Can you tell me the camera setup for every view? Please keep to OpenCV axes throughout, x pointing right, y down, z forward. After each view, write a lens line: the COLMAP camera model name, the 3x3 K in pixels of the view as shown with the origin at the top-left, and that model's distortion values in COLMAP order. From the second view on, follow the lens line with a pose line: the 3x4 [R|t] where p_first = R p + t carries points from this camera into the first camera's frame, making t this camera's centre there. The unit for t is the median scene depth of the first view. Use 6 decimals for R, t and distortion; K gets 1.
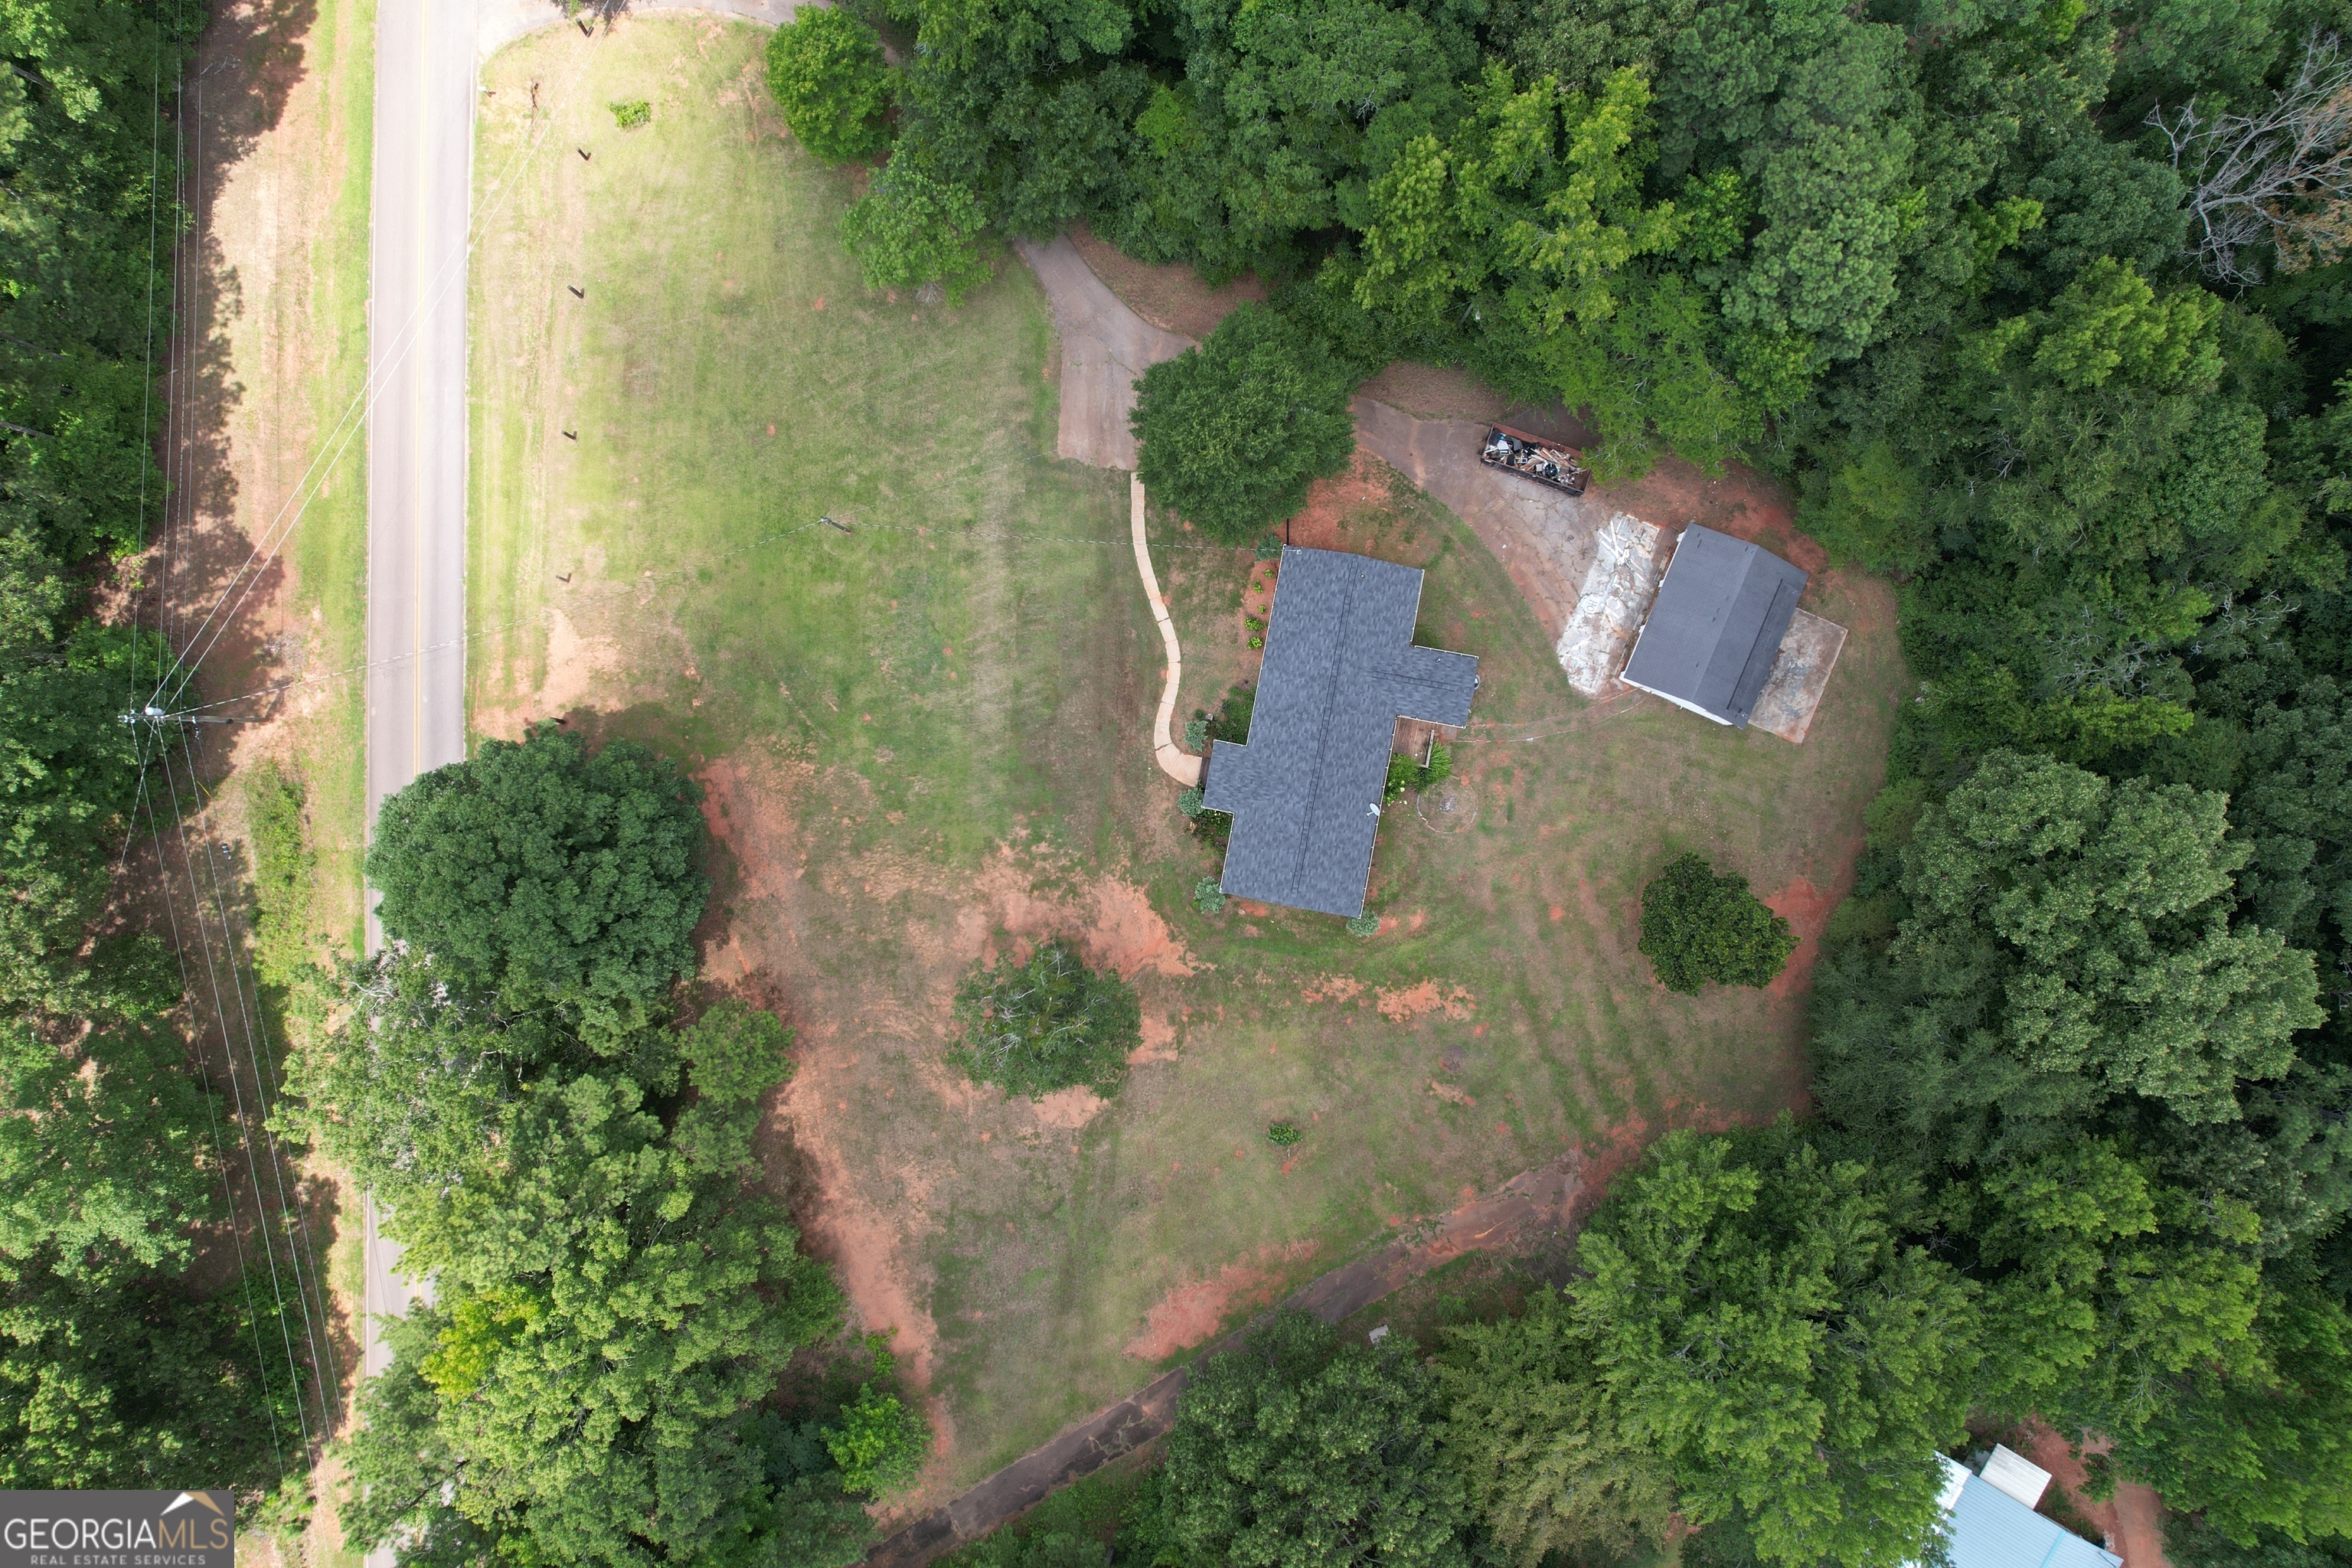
lens RADIAL K [[1517.6, 0, 1189.2], [0, 1517.6, 799.3], [0, 0, 1]] dist [-0.091484, 0.074387]
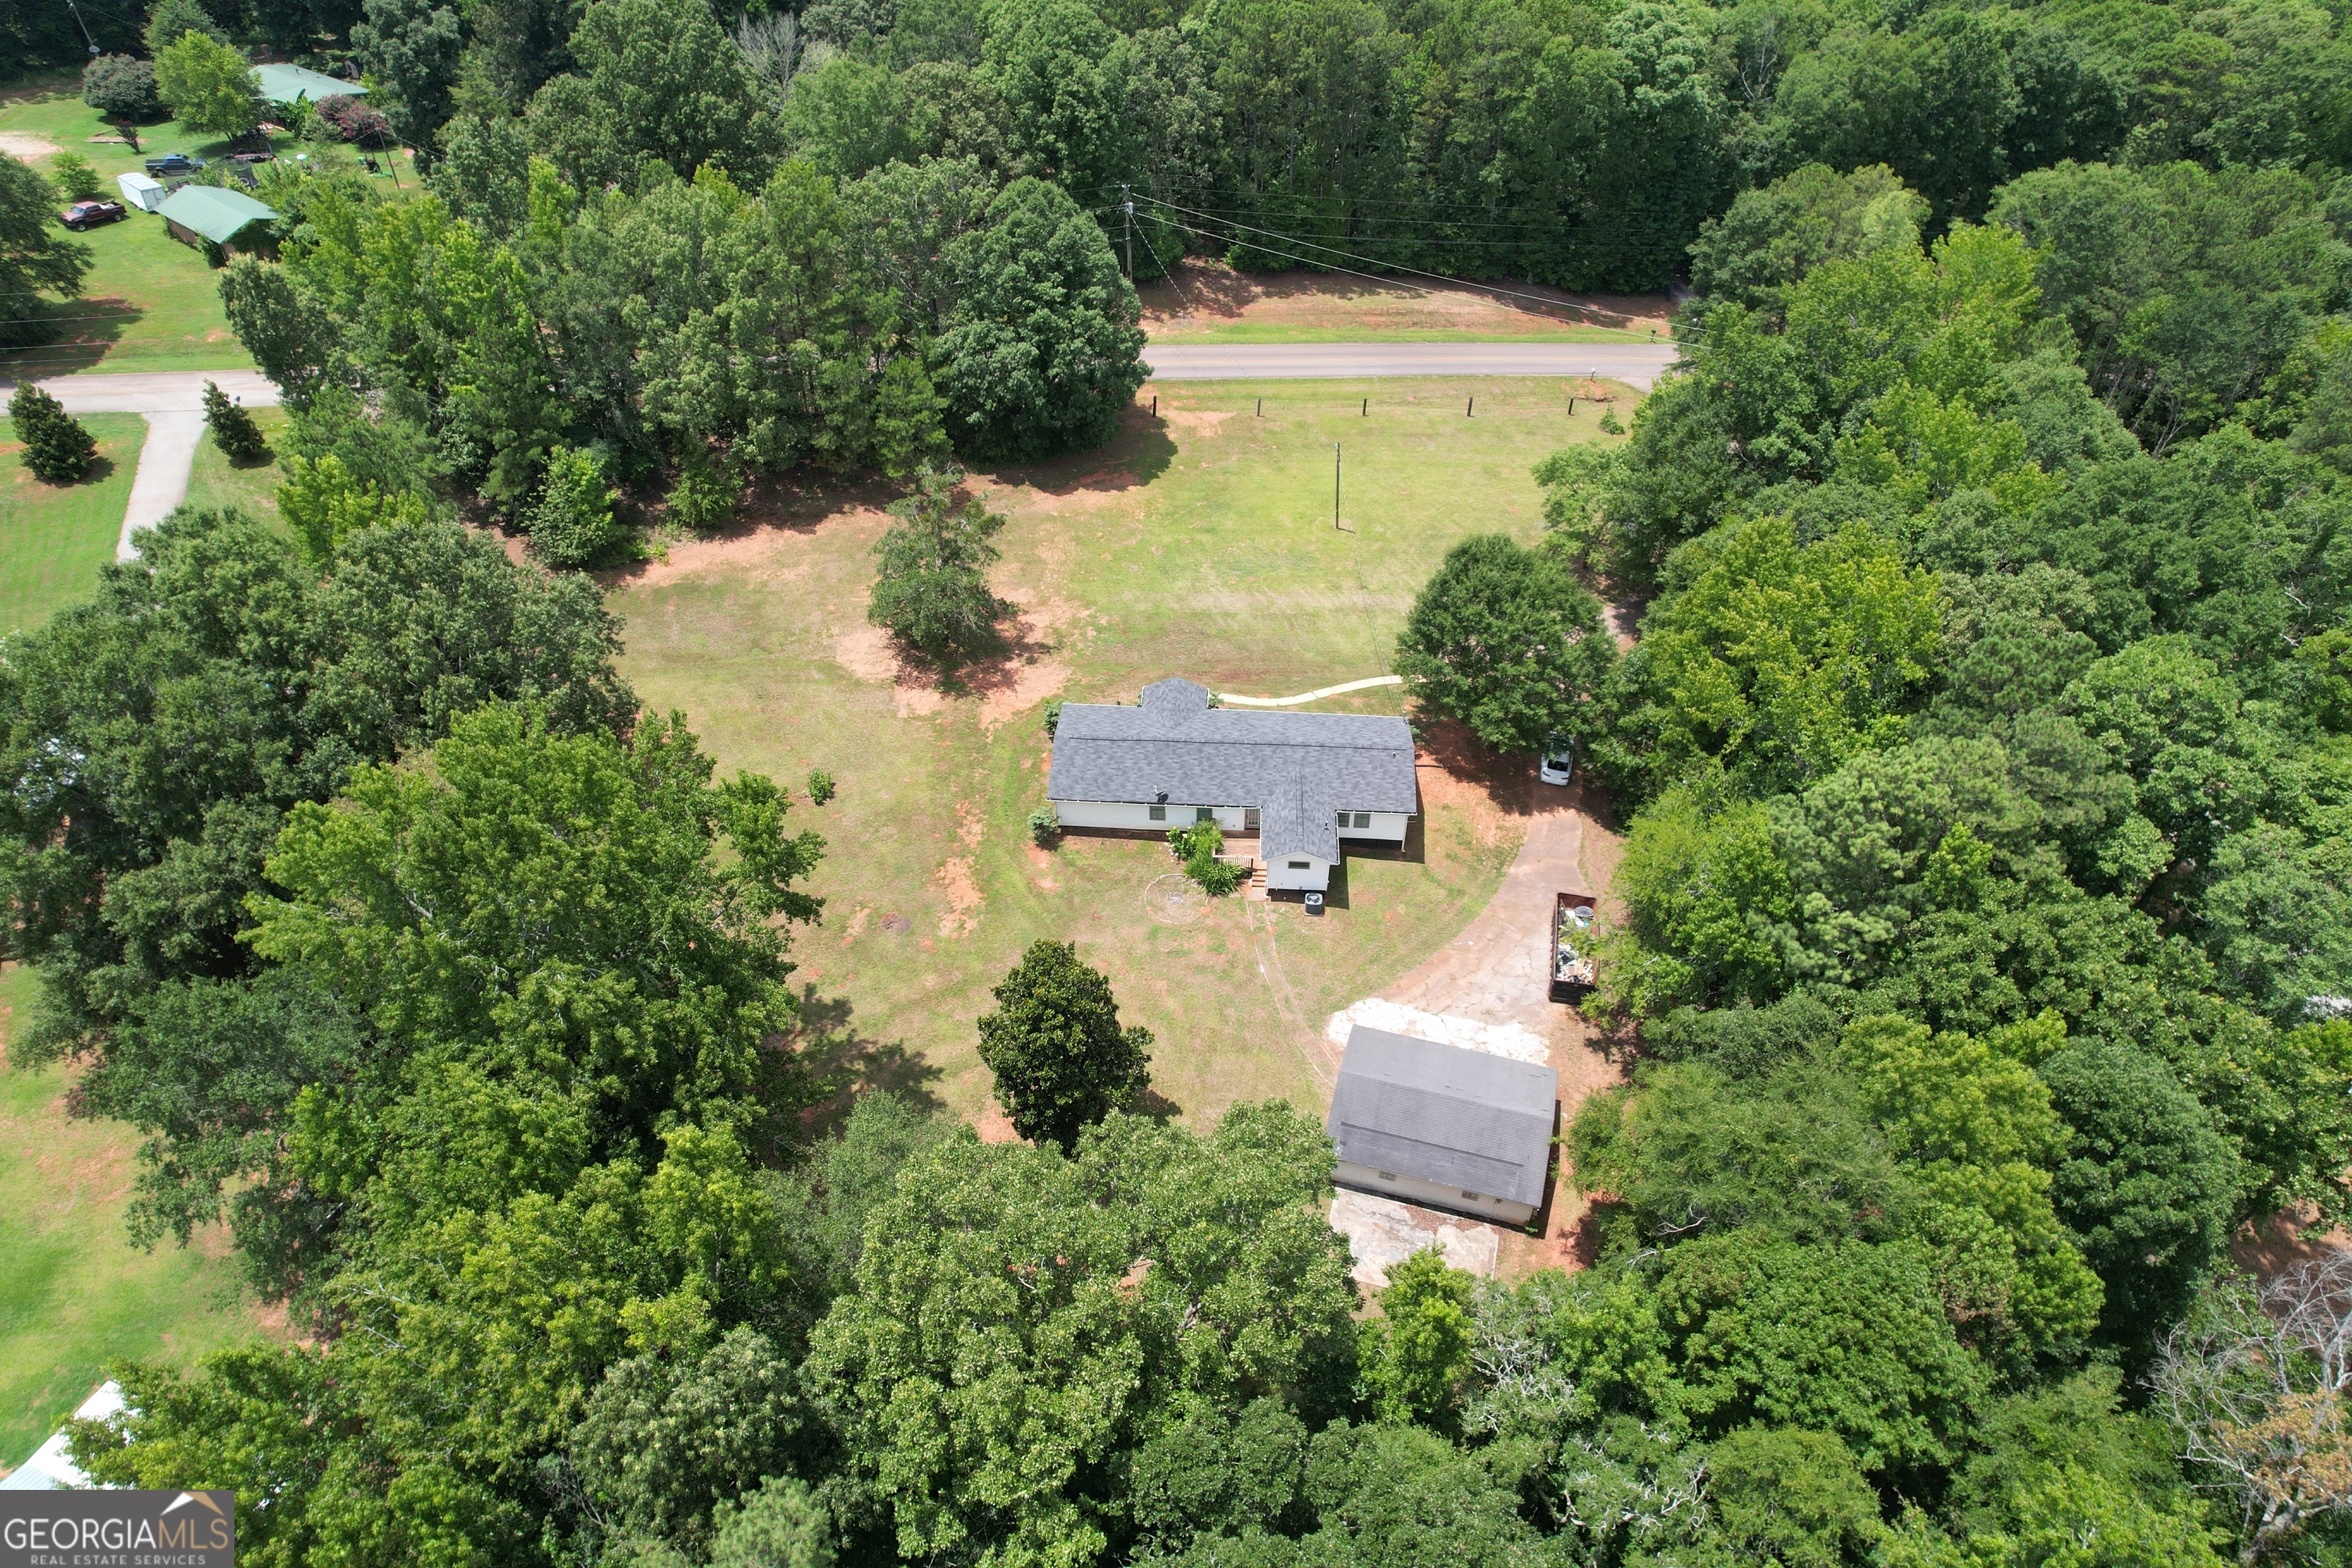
lens RADIAL K [[1504.0, 0, 1181.1], [0, 1504.0, 780.3], [0, 0, 1]] dist [-0.072703, 0.061818]
pose [[0.128946, 0.667006, -0.733809, 0.770871], [-0.991645, 0.084005, -0.097896, 0.081458], [-0.003654, 0.740302, 0.672265, 0.332489]]
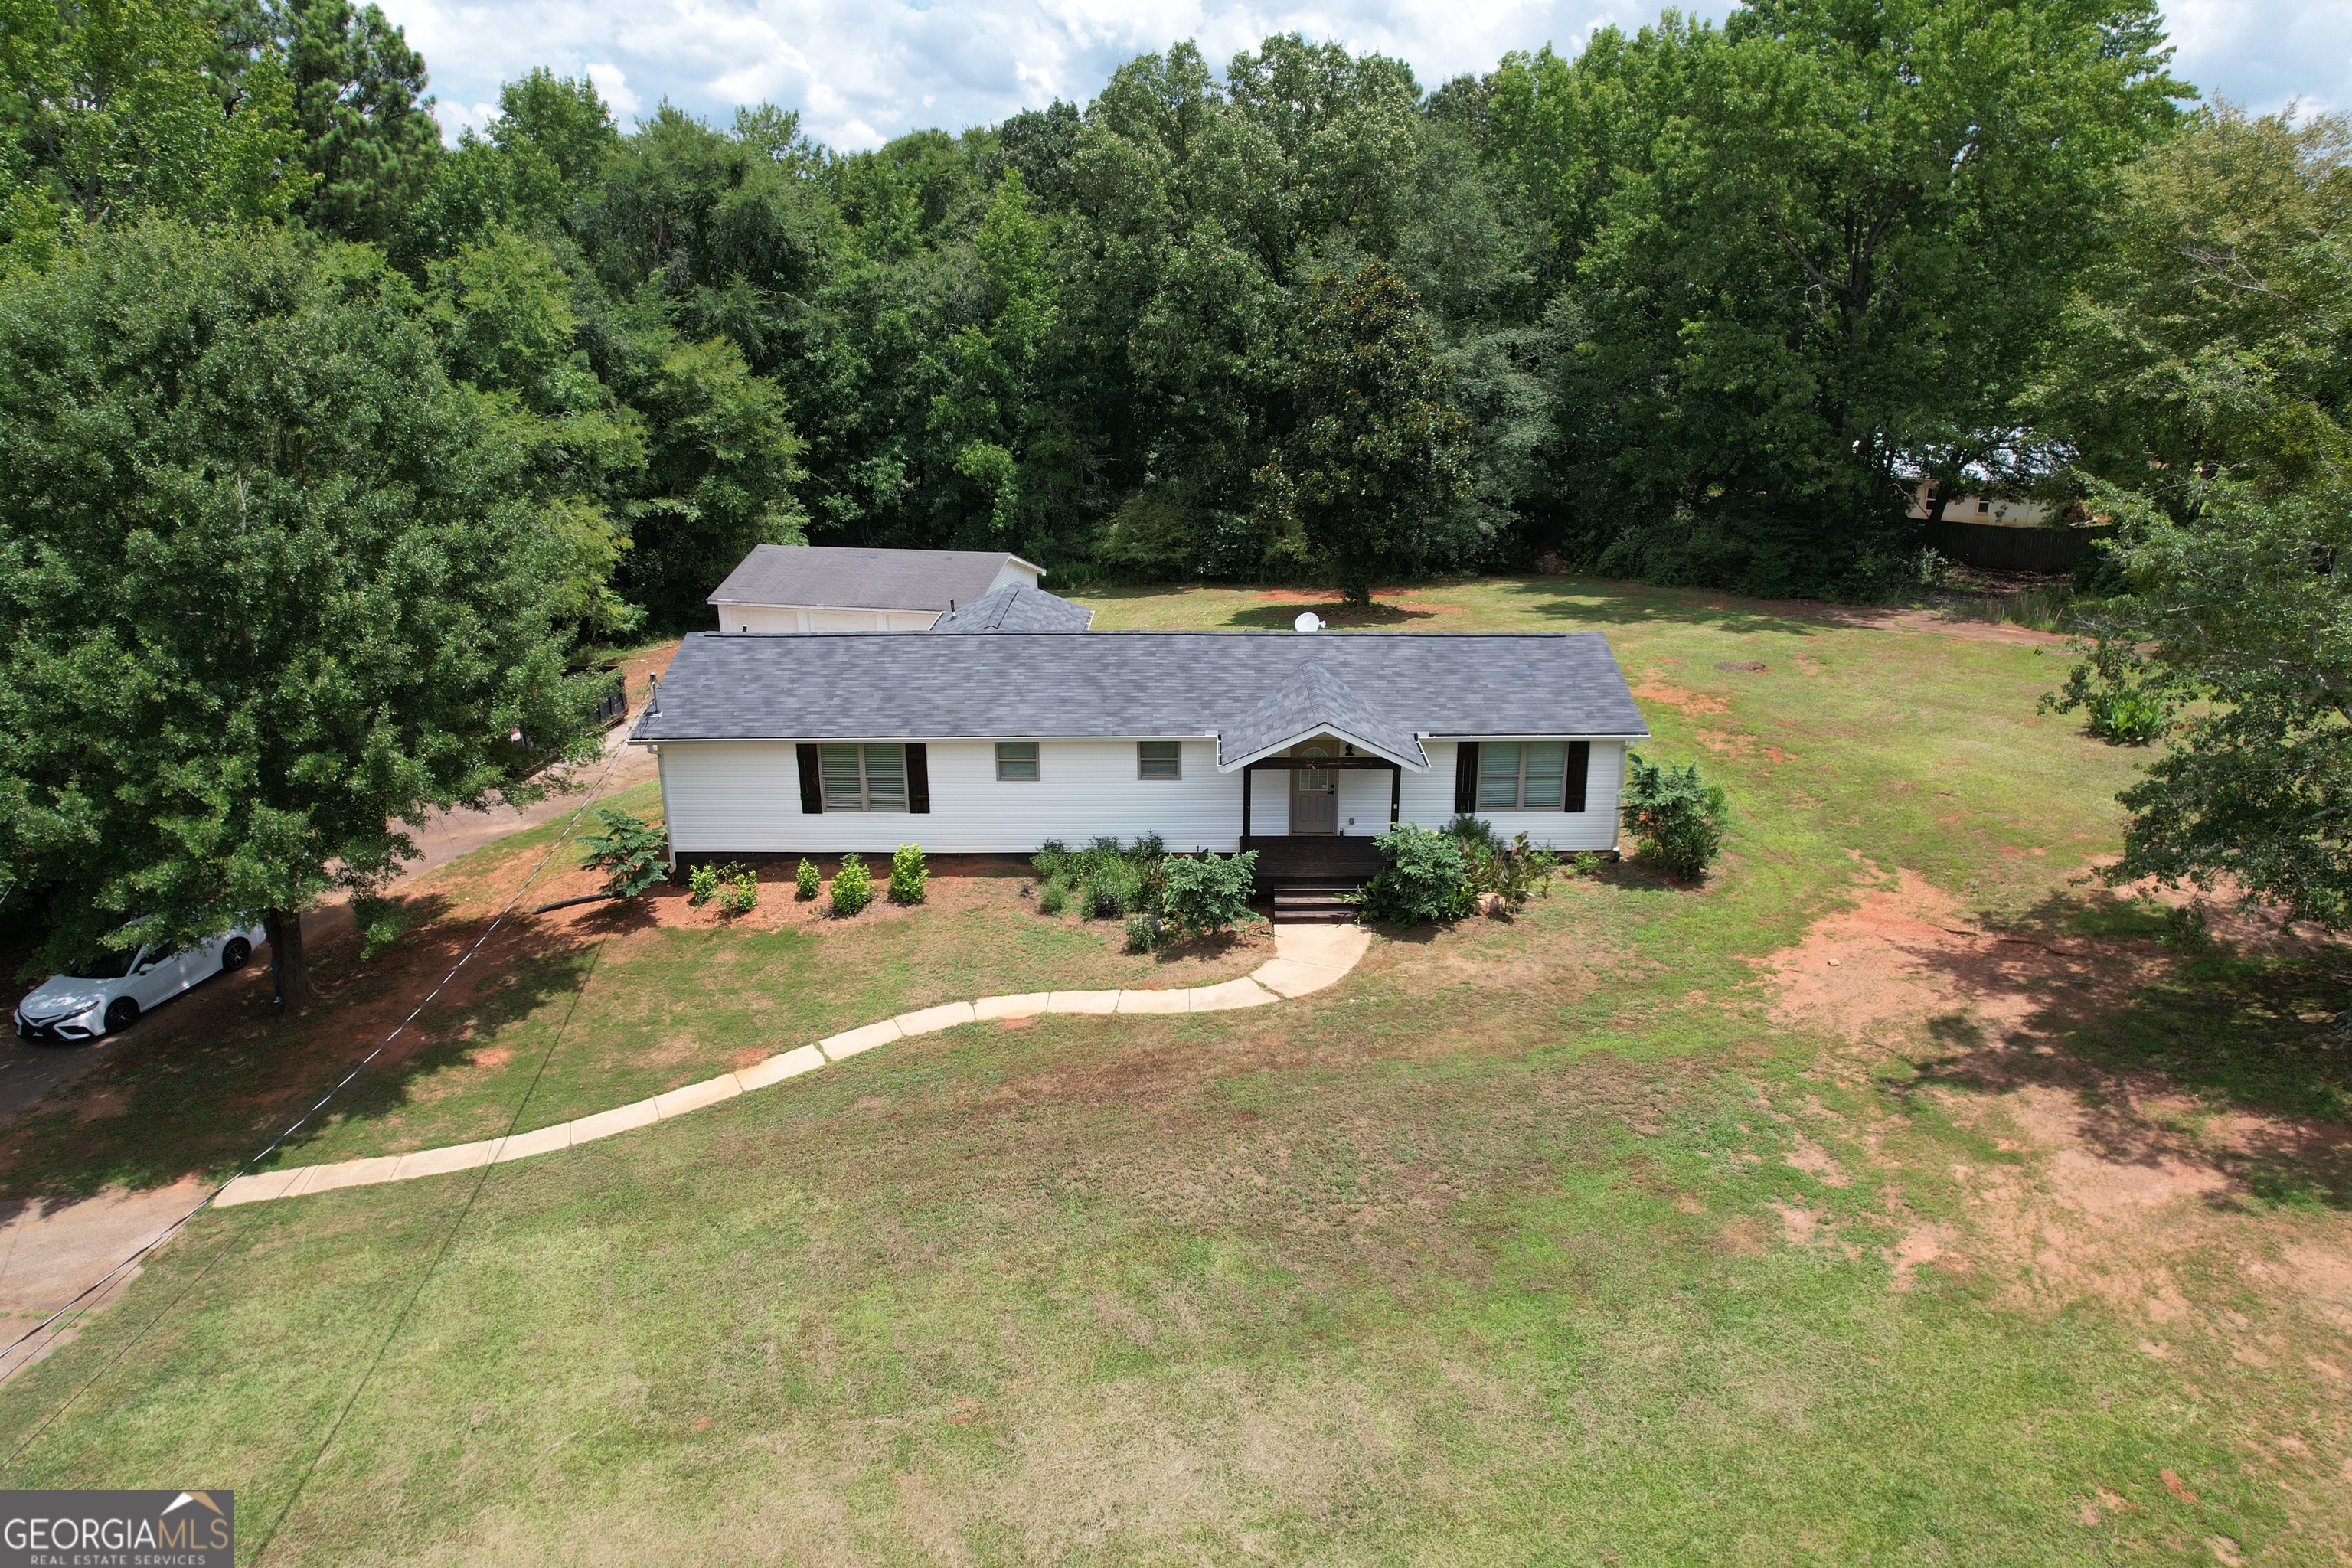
lens RADIAL K [[1504.0, 0, 1181.1], [0, 1504.0, 780.3], [0, 0, 1]] dist [-0.072703, 0.061818]
pose [[-0.163928, -0.317756, 0.933894, -0.266018], [0.986420, -0.062583, 0.151854, -0.090351], [0.010193, 0.946105, 0.323700, 0.850582]]
